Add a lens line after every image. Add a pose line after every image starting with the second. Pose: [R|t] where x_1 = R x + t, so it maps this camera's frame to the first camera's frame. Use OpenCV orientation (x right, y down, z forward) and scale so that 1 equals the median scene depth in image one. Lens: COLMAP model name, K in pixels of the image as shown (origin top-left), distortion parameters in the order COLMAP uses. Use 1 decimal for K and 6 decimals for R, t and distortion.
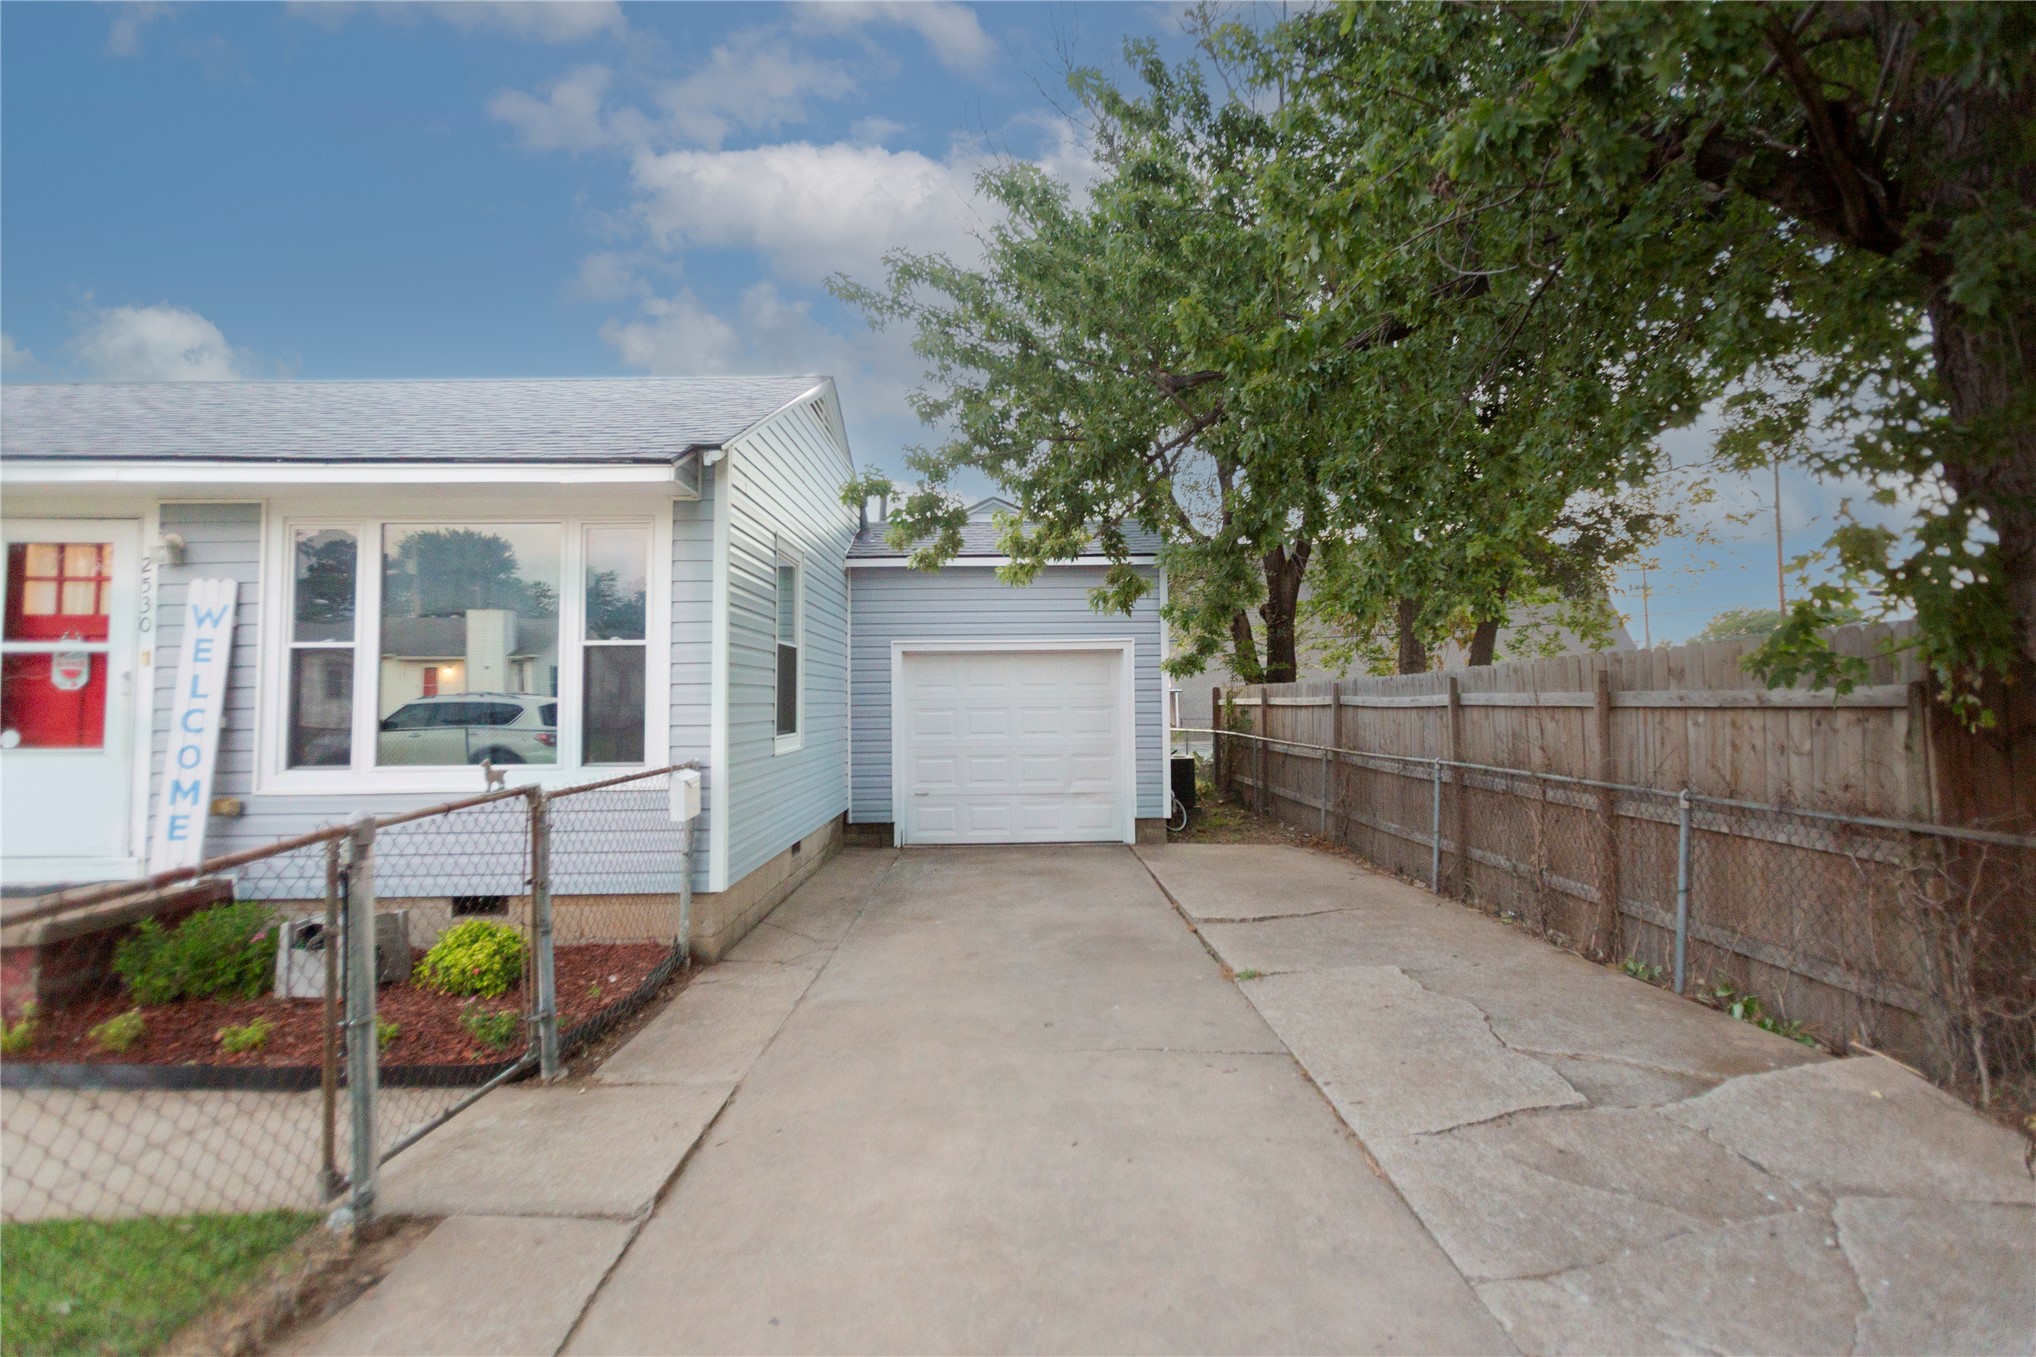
lens RADIAL K [[1024.5, 0, 1052.2], [0, 1024.5, 635.3], [0, 0, 1]] dist [-0.038376, 0.027650]
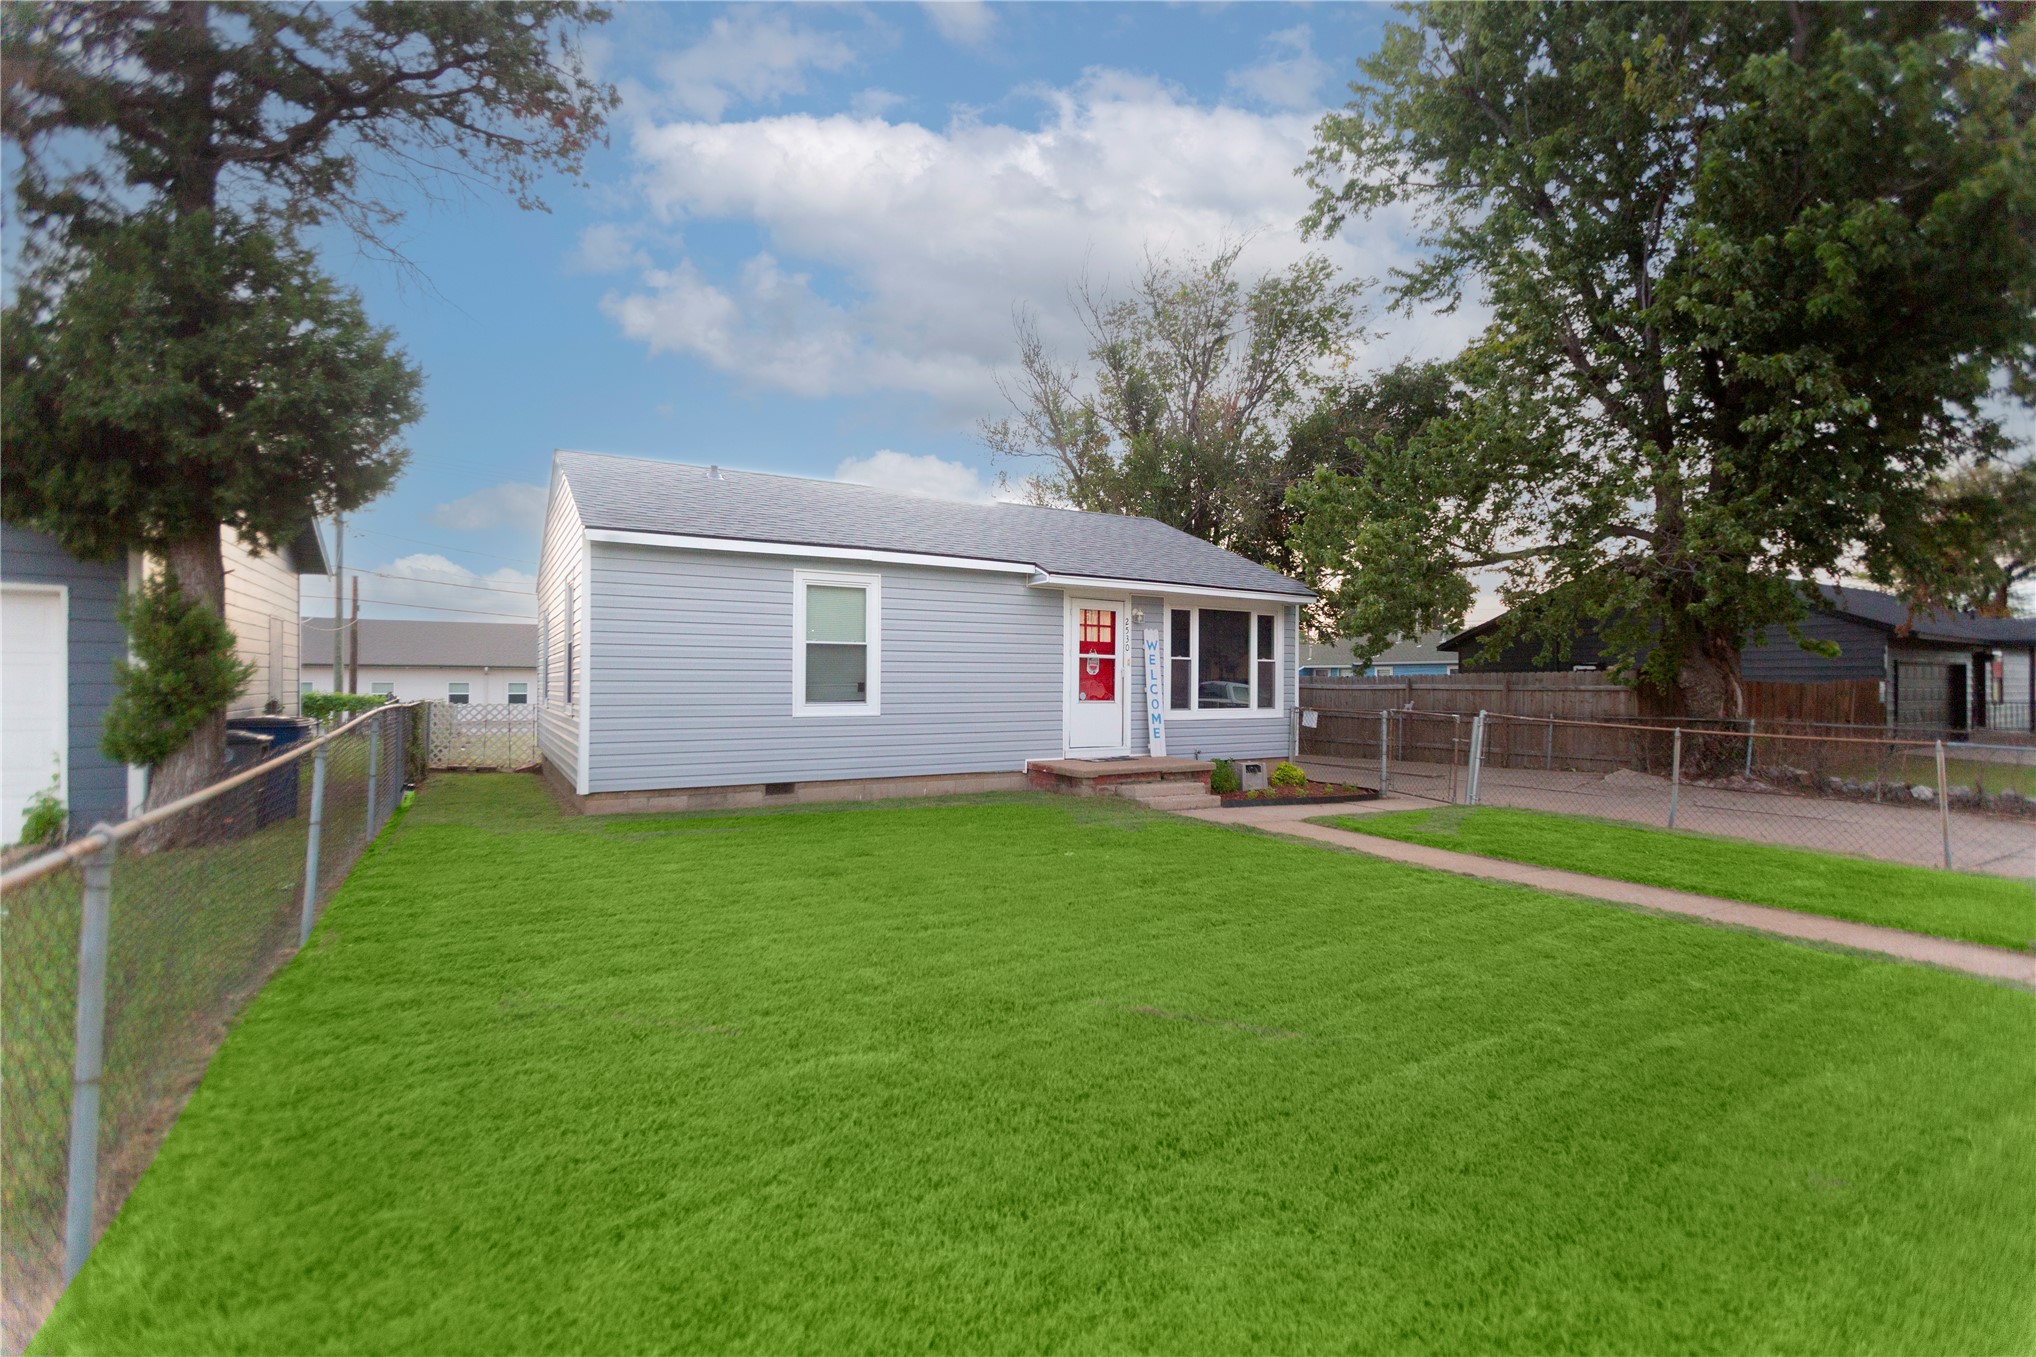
lens RADIAL K [[889.8, 0, 1018.0], [0, 889.8, 678.5], [0, 0, 1]] dist [-0.002522, 0.004211]
pose [[0.878170, 0.018623, 0.477986, -2.045201], [-0.046561, 0.997825, 0.046666, -0.023140], [-0.476077, -0.063236, 0.877127, -0.664601]]
